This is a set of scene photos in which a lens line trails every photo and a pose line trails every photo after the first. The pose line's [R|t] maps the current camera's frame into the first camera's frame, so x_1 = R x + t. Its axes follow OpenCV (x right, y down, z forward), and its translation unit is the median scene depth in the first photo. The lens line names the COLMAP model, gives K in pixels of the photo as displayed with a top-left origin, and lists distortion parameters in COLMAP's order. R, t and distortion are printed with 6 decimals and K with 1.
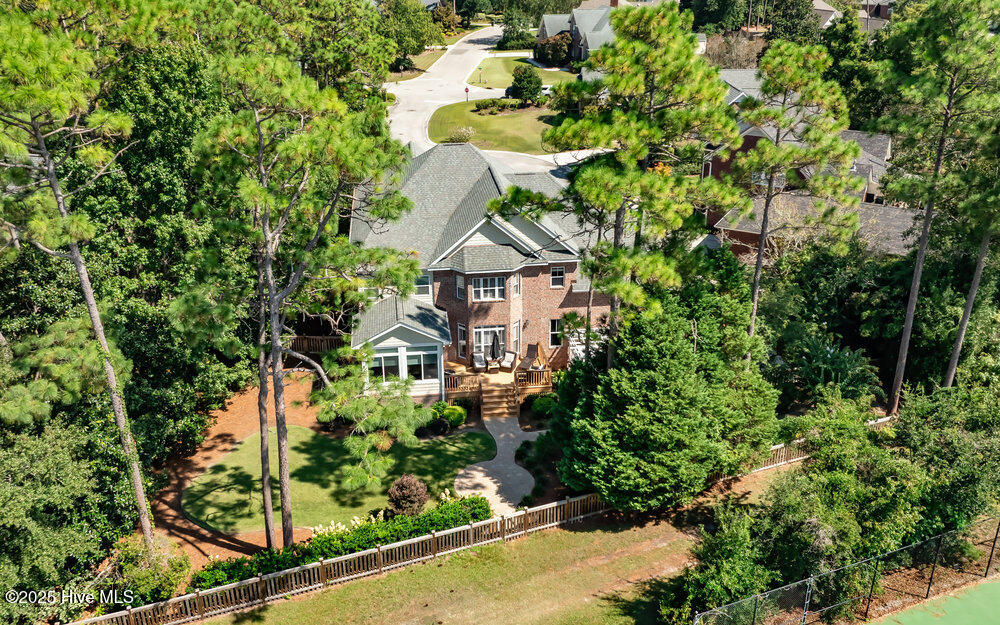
lens RADIAL K [[907.4, 0, 477.6], [0, 907.4, 314.5], [0, 0, 1]] dist [0.084191, 0.001072]
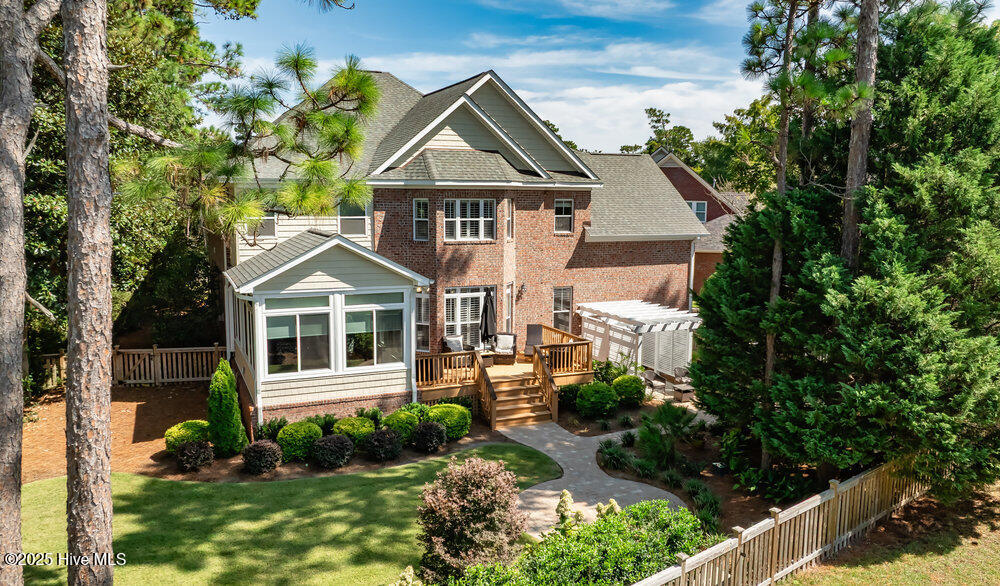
lens RADIAL K [[762.6, 0, 513.1], [0, 762.6, 292.7], [0, 0, 1]] dist [-0.002239, -0.003096]
pose [[0.947914, -0.020835, 0.317843, -0.122991], [0.111383, 0.956543, -0.269478, 0.158459], [-0.298416, 0.290845, 0.909042, 0.567455]]
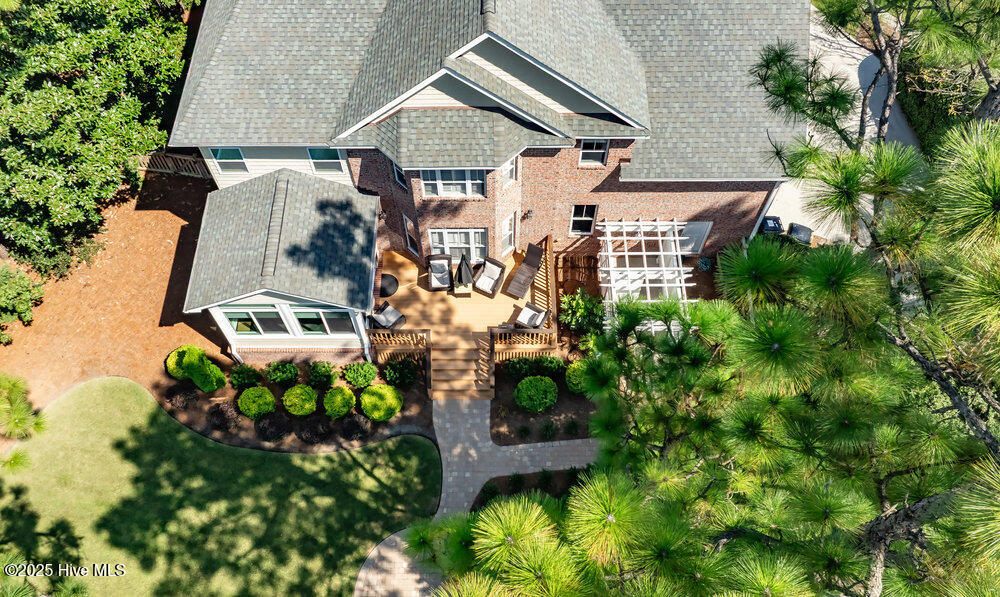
lens RADIAL K [[796.3, 0, 497.5], [0, 796.3, 283.3], [0, 0, 1]] dist [0.000279, 0.009364]
pose [[0.994754, 0.094035, -0.040271, 0.062195], [-0.050875, 0.796315, 0.602739, -0.262666], [0.088747, -0.597528, 0.796922, 0.624835]]
